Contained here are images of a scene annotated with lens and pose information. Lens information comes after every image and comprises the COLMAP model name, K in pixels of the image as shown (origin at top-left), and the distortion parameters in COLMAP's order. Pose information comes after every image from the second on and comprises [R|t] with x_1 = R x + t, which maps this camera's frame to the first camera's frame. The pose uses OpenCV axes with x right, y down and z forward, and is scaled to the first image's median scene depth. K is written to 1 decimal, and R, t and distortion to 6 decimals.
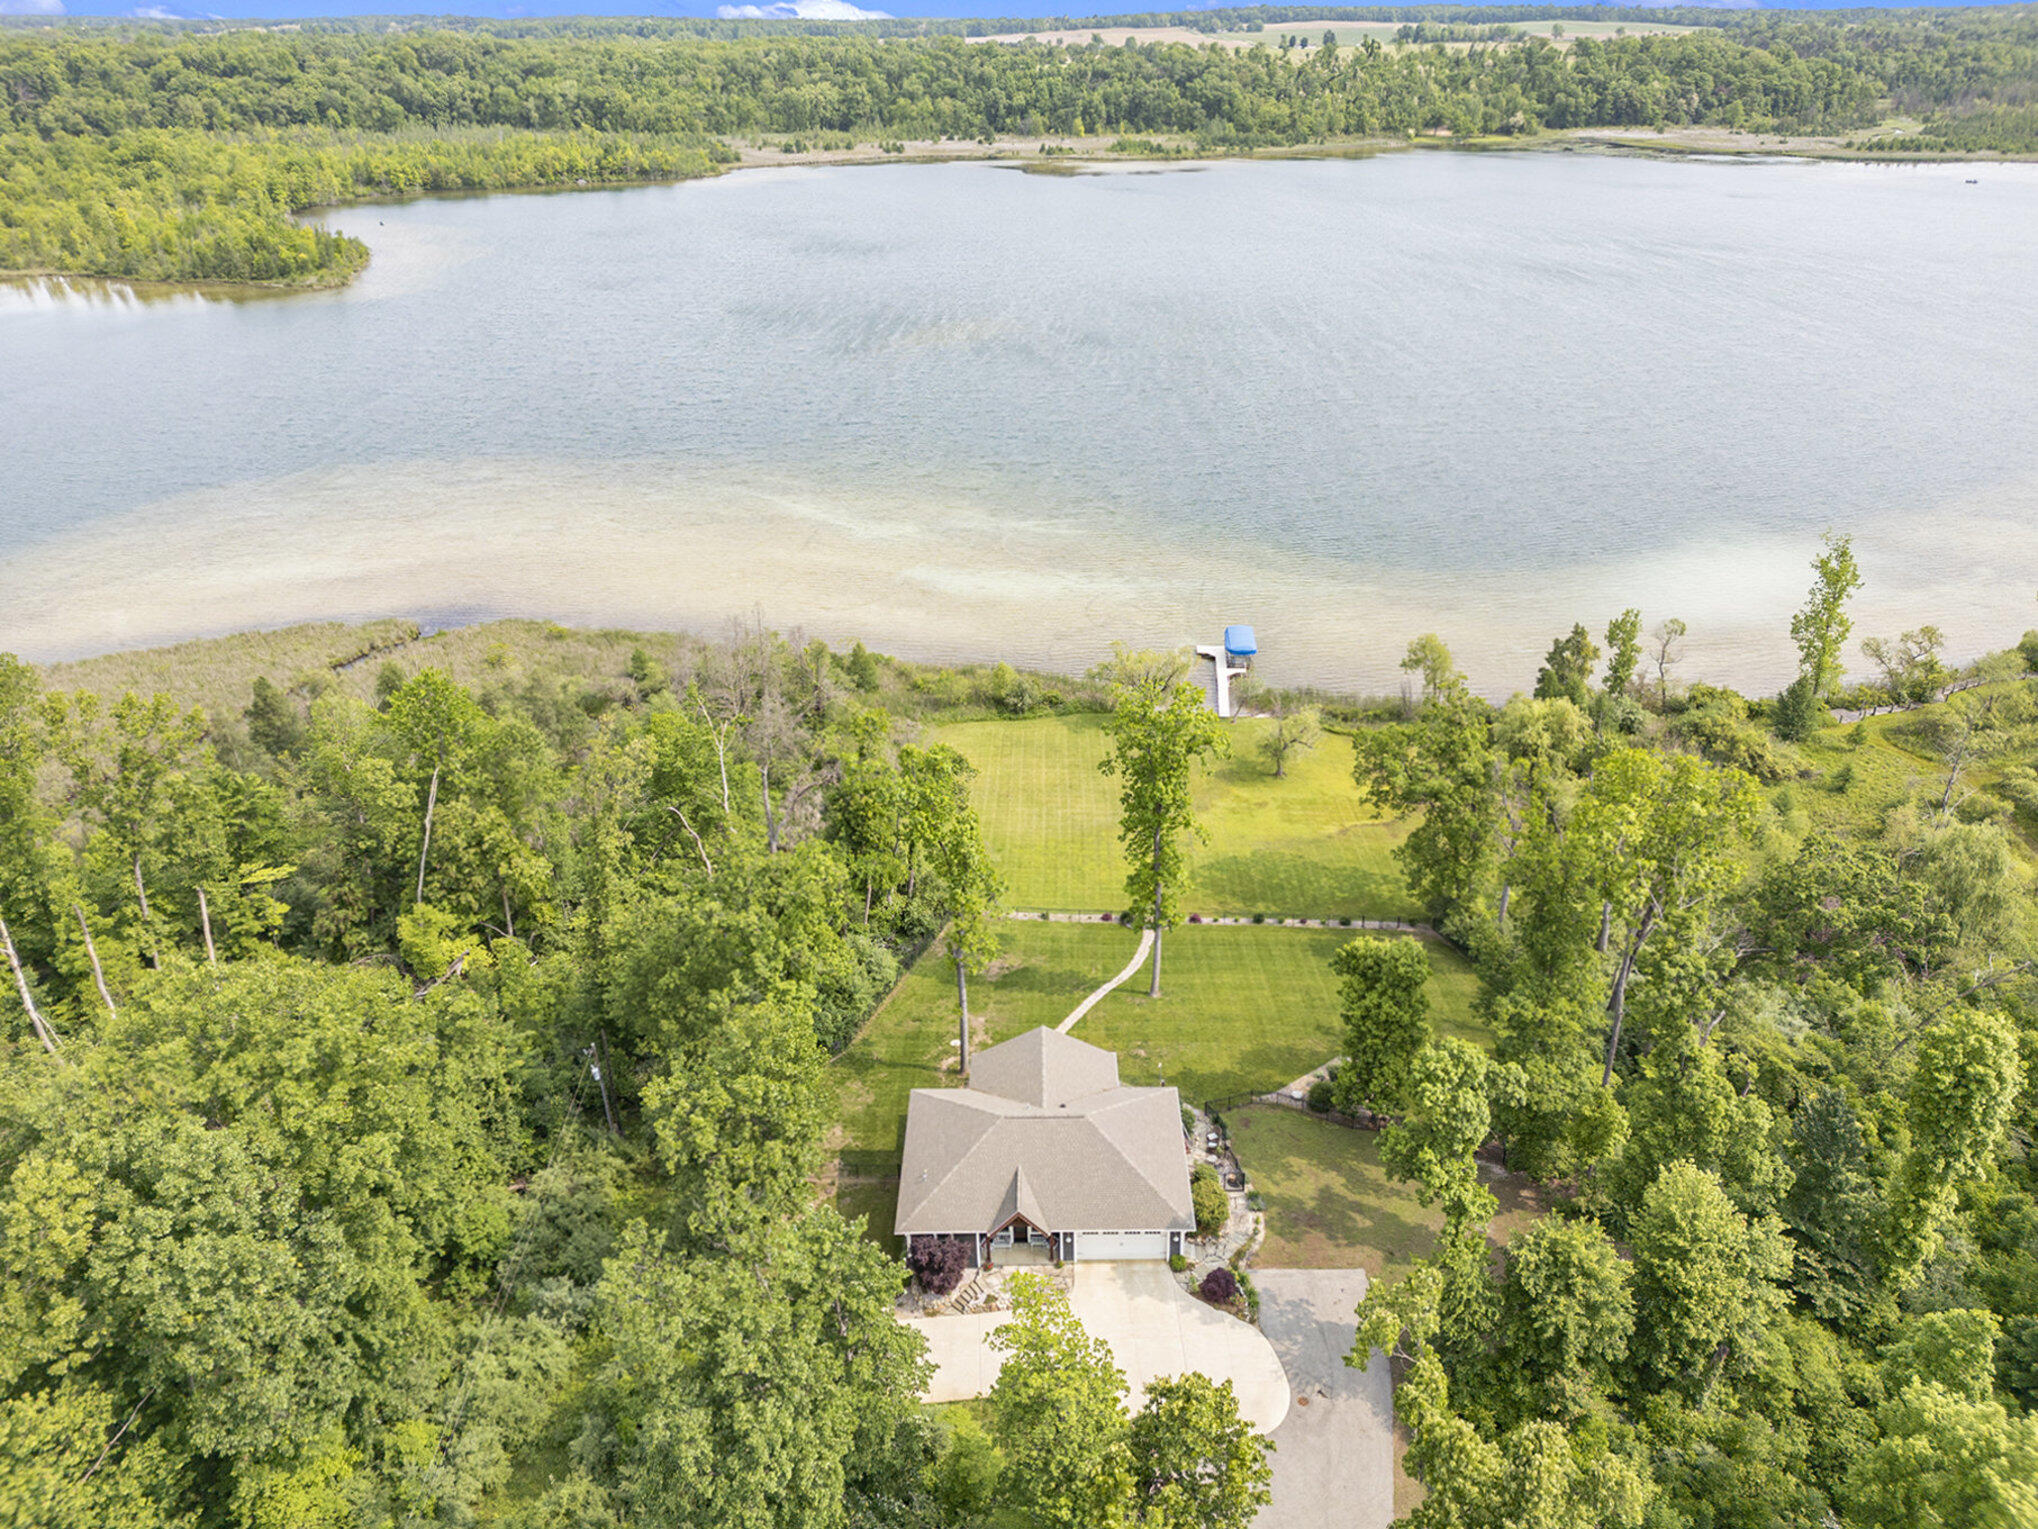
lens RADIAL K [[1416.7, 0, 1026.6], [0, 1416.7, 765.3], [0, 0, 1]] dist [0.013291, -0.014959]
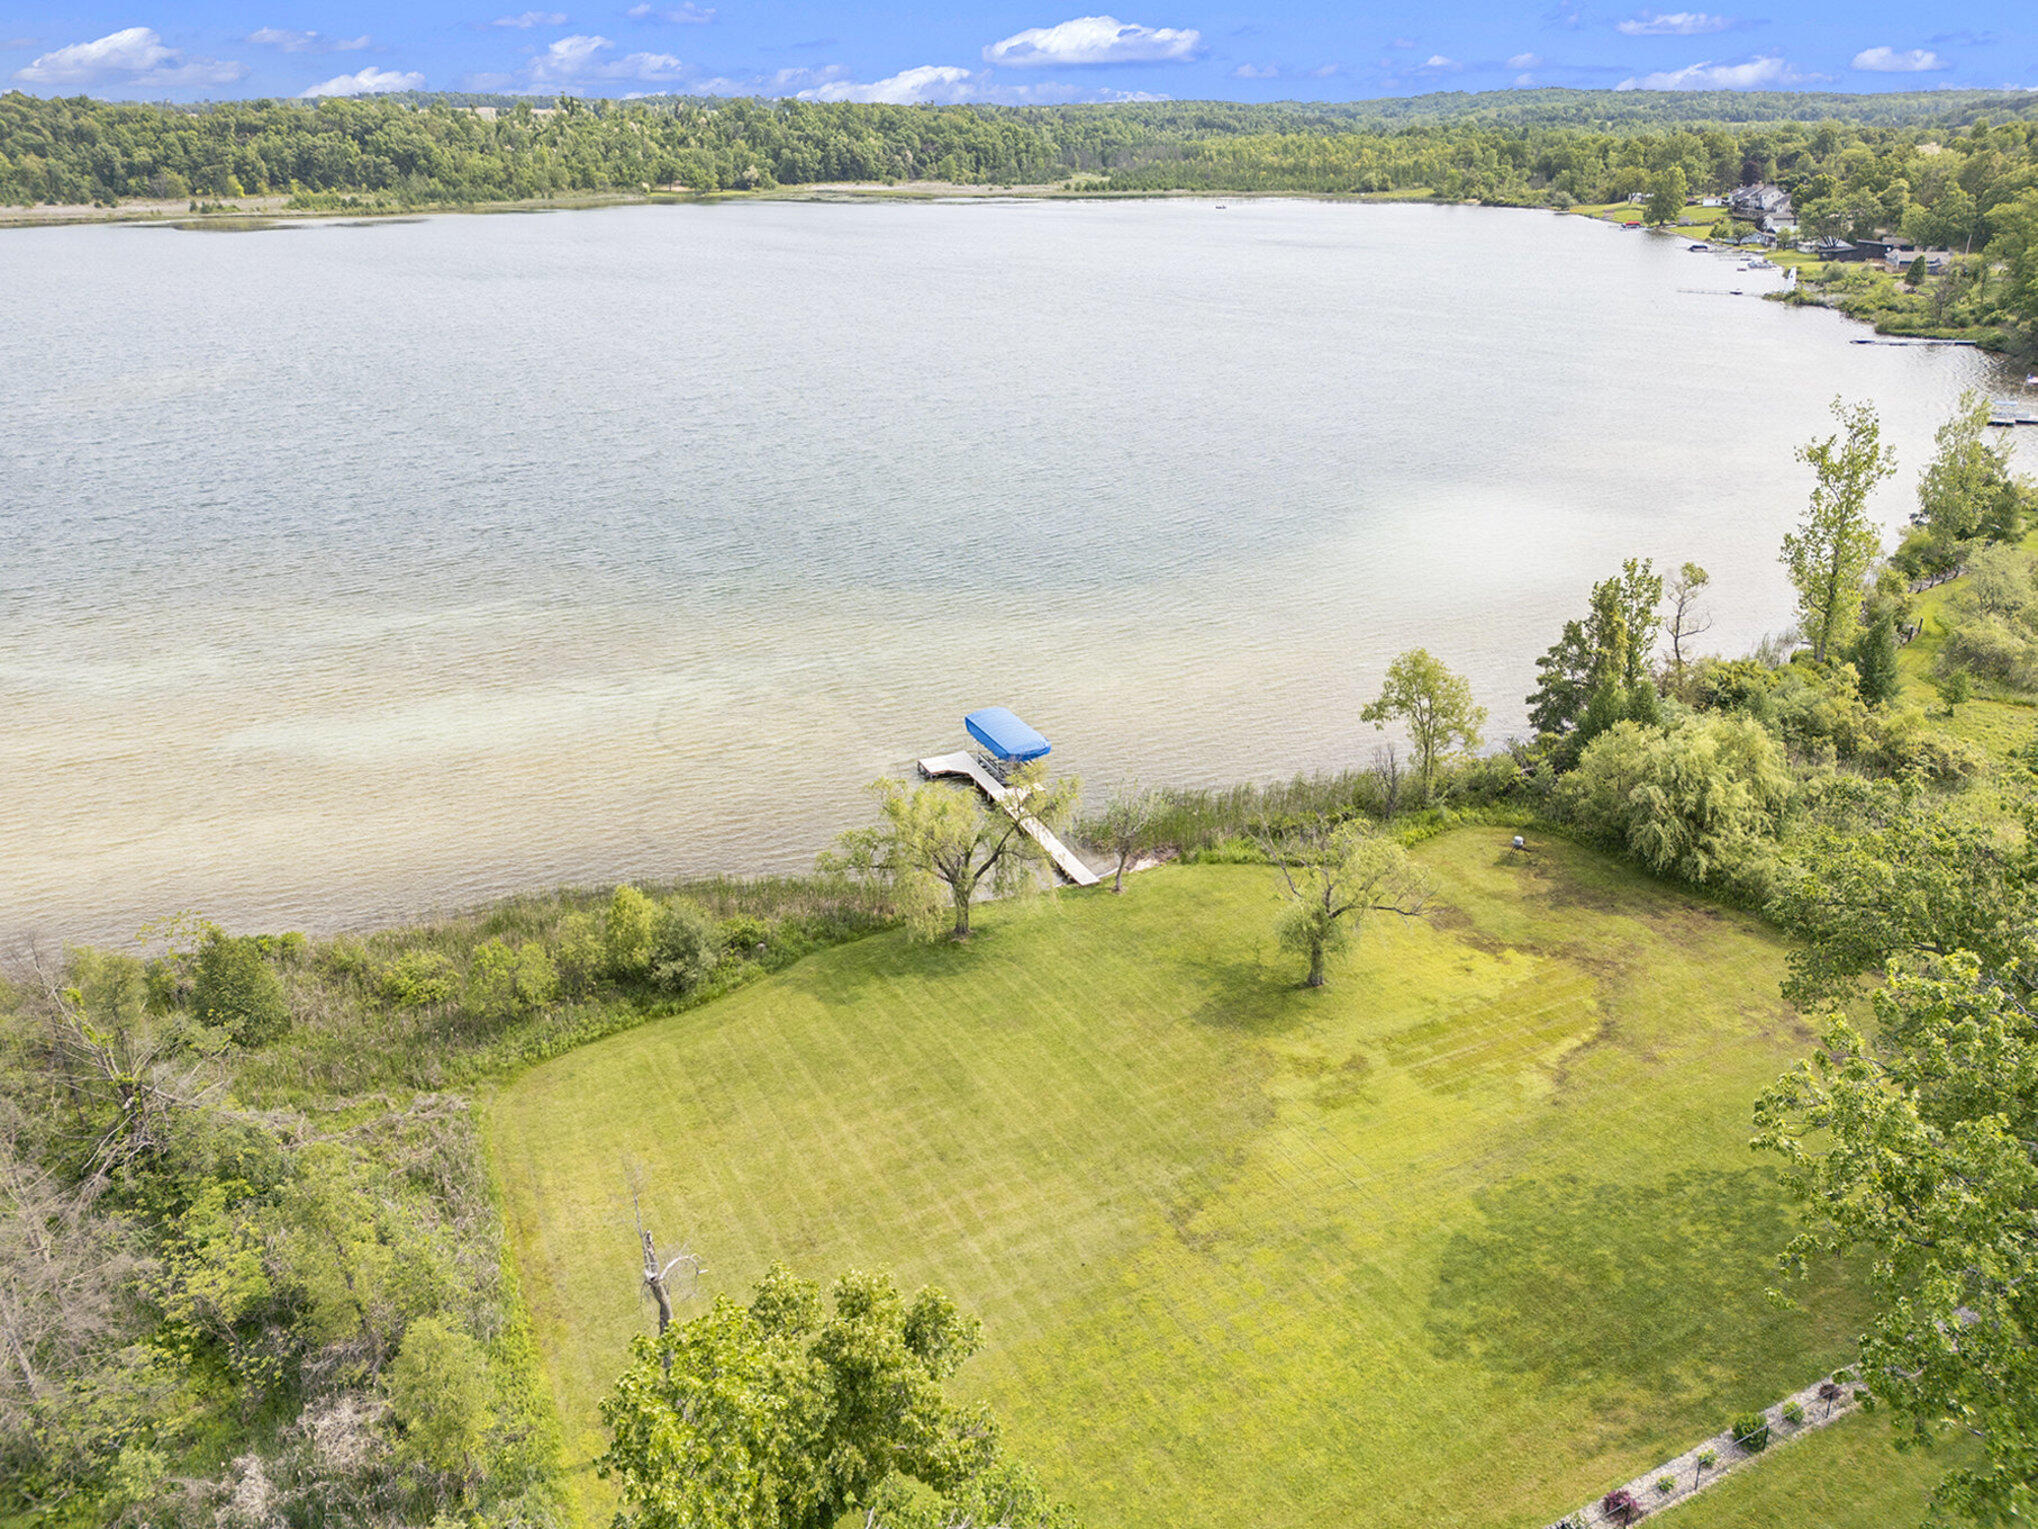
lens RADIAL K [[1416.7, 0, 1014.4], [0, 1416.7, 762.3], [0, 0, 1]] dist [0.013291, -0.014959]
pose [[0.861551, -0.200774, 0.466283, -0.023957], [0.234633, 0.971968, -0.015017, -0.017110], [-0.450198, 0.122343, 0.884508, 0.130705]]
